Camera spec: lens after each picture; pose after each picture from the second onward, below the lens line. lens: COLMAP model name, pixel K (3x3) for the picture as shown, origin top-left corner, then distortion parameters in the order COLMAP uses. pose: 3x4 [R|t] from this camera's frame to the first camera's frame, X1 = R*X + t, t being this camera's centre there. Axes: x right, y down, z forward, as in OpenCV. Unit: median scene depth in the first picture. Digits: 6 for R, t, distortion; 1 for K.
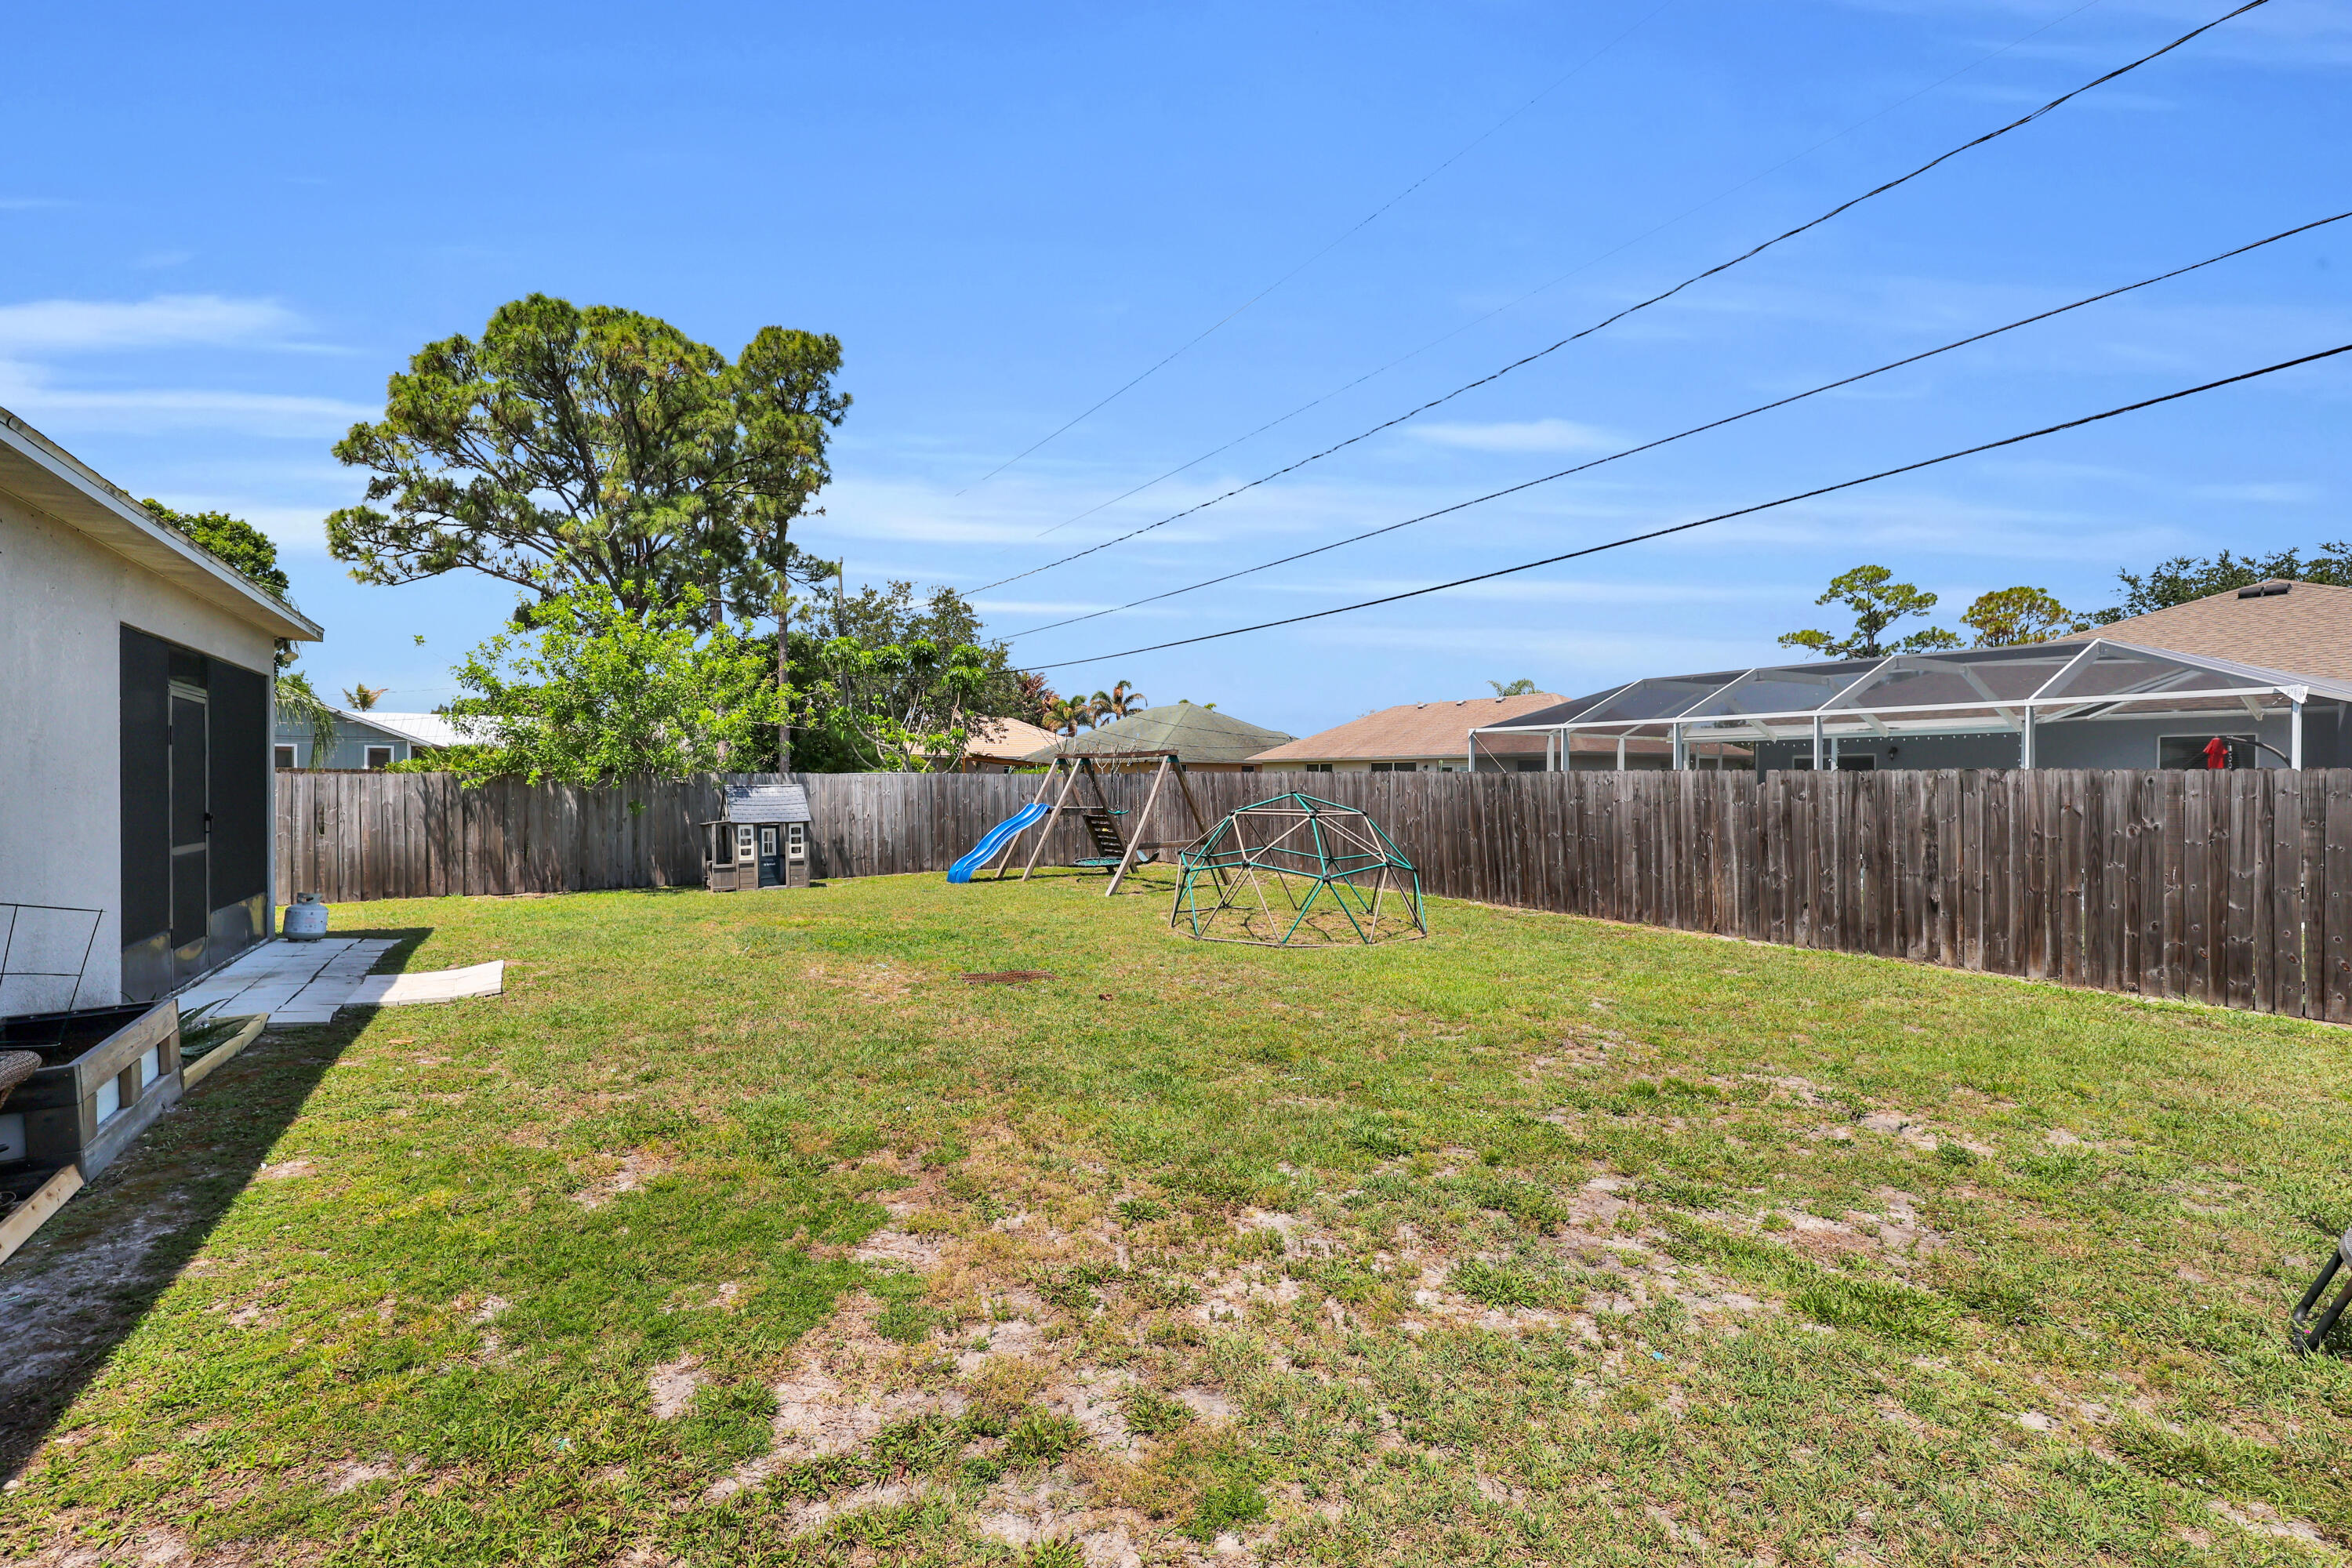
lens RADIAL K [[991.2, 0, 1160.4], [0, 991.2, 769.3], [0, 0, 1]] dist [0.014133, -0.006640]
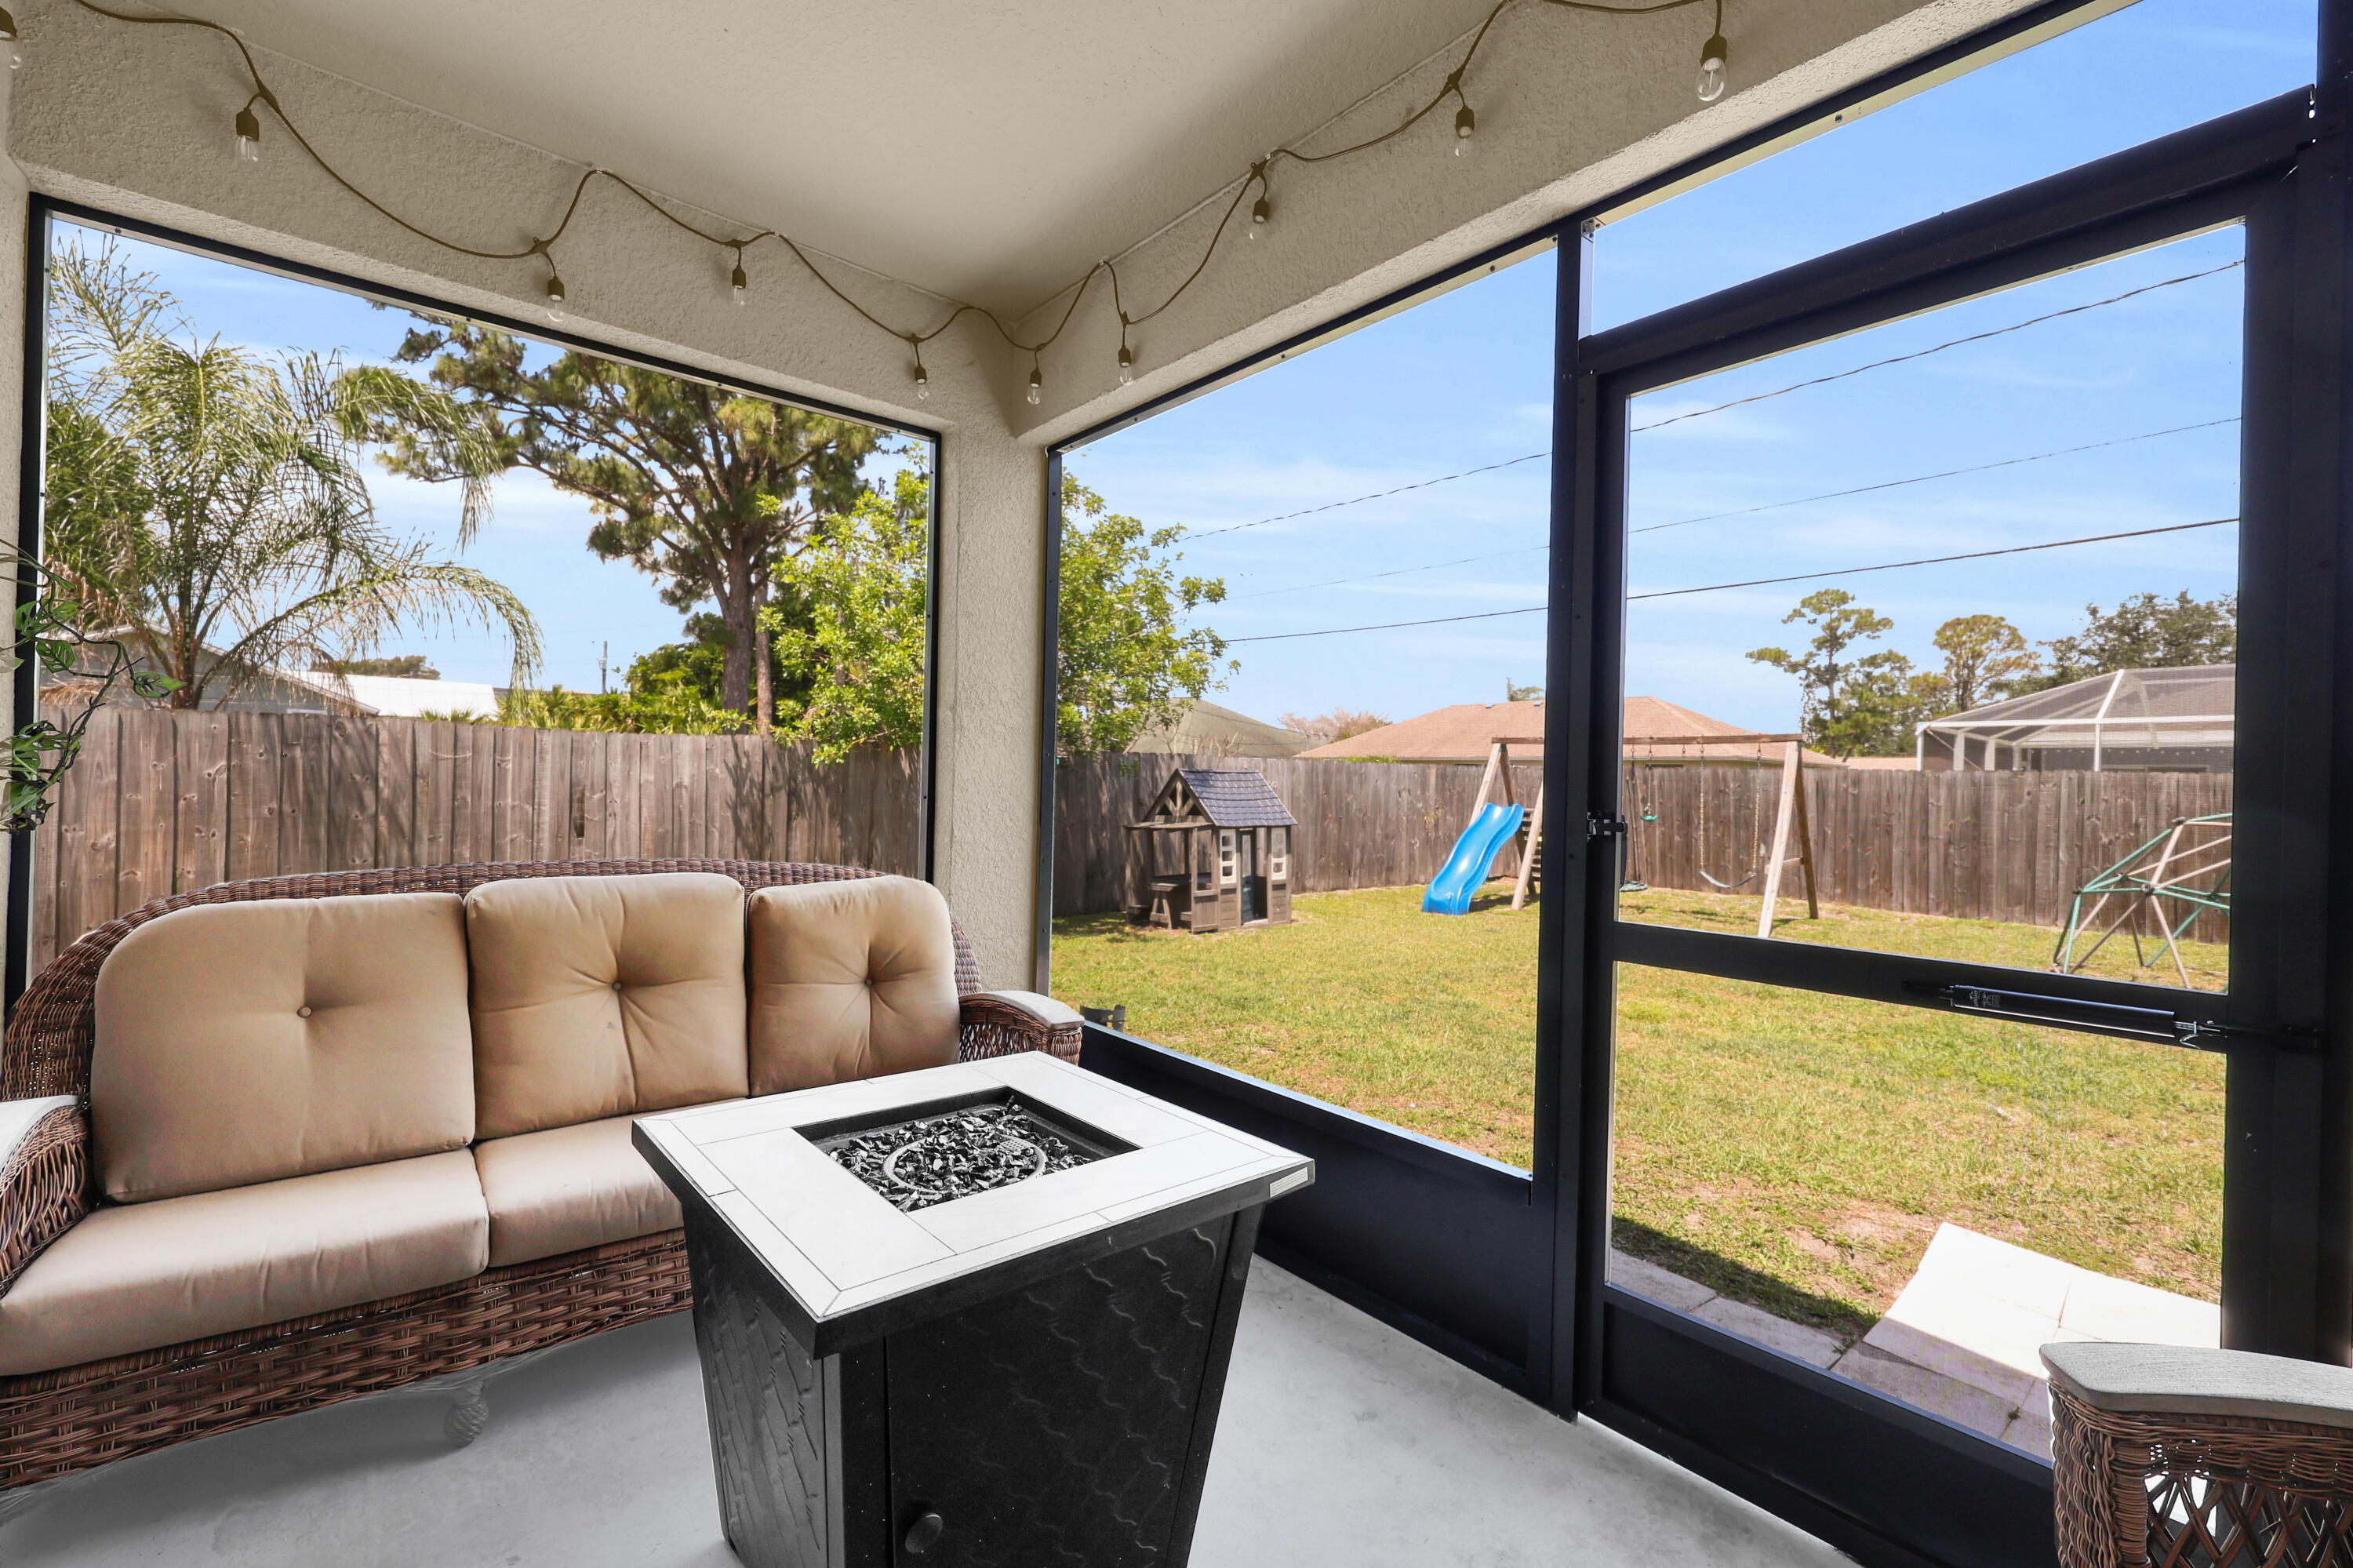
lens RADIAL K [[971.7, 0, 1179.1], [0, 971.7, 779.3], [0, 0, 1]] dist [-0.000082, 0.000102]
pose [[0.989775, 0.024542, 0.140511, -0.370601], [-0.026440, 0.999582, 0.011661, 0.010755], [-0.140167, -0.015257, 0.990010, 0.250474]]
